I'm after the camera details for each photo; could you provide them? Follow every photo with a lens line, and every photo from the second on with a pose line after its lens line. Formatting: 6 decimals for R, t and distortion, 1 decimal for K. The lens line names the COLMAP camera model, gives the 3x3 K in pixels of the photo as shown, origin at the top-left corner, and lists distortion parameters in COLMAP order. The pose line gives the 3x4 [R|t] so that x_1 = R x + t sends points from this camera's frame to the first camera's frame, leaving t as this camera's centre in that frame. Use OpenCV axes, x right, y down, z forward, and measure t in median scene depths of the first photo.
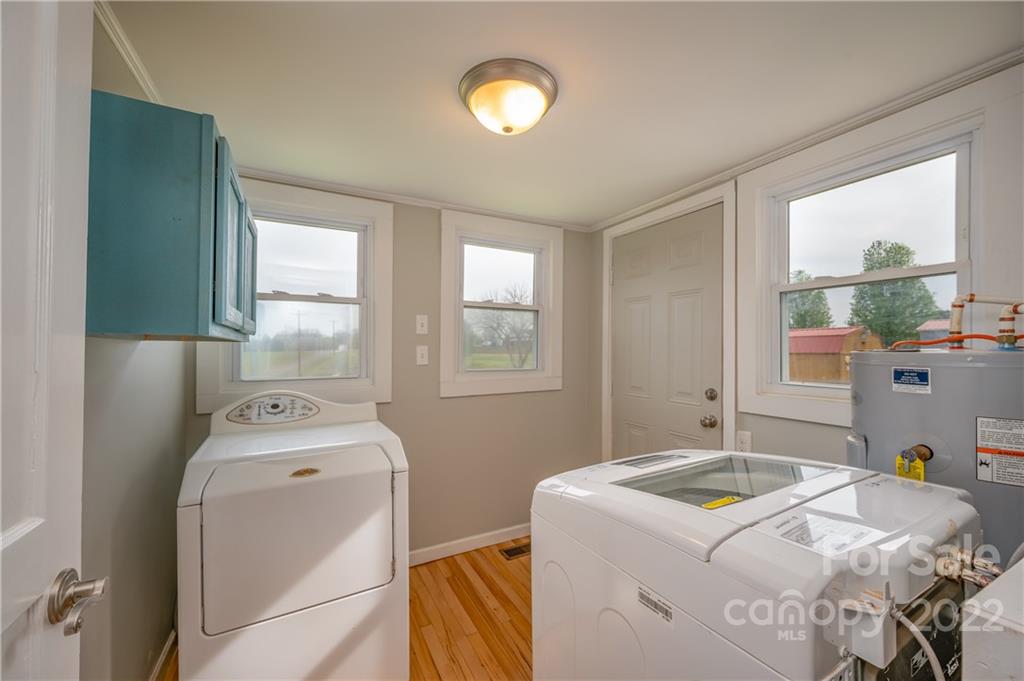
lens RADIAL K [[401.9, 0, 511.5], [0, 401.9, 345.7], [0, 0, 1]] dist [-0.001092, -0.000085]
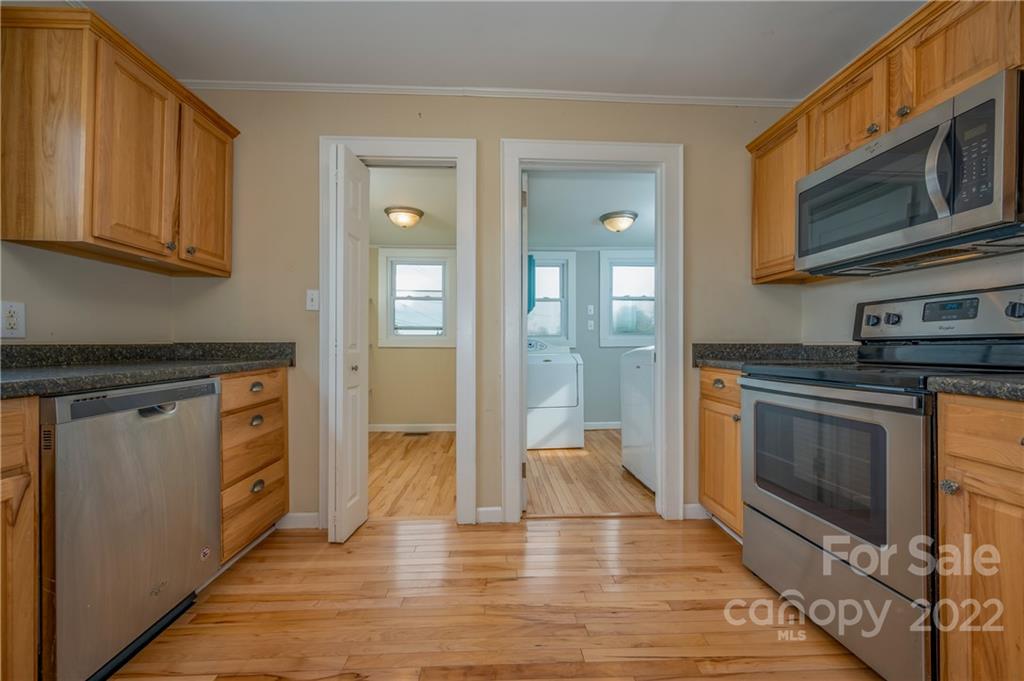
lens RADIAL K [[401.9, 0, 511.5], [0, 401.9, 345.7], [0, 0, 1]] dist [-0.001092, -0.000085]
pose [[0.902092, -0.005062, -0.431515, 0.284502], [0.010079, 0.999906, 0.009341, 0.102977], [0.431427, -0.012775, 0.902057, -0.977104]]
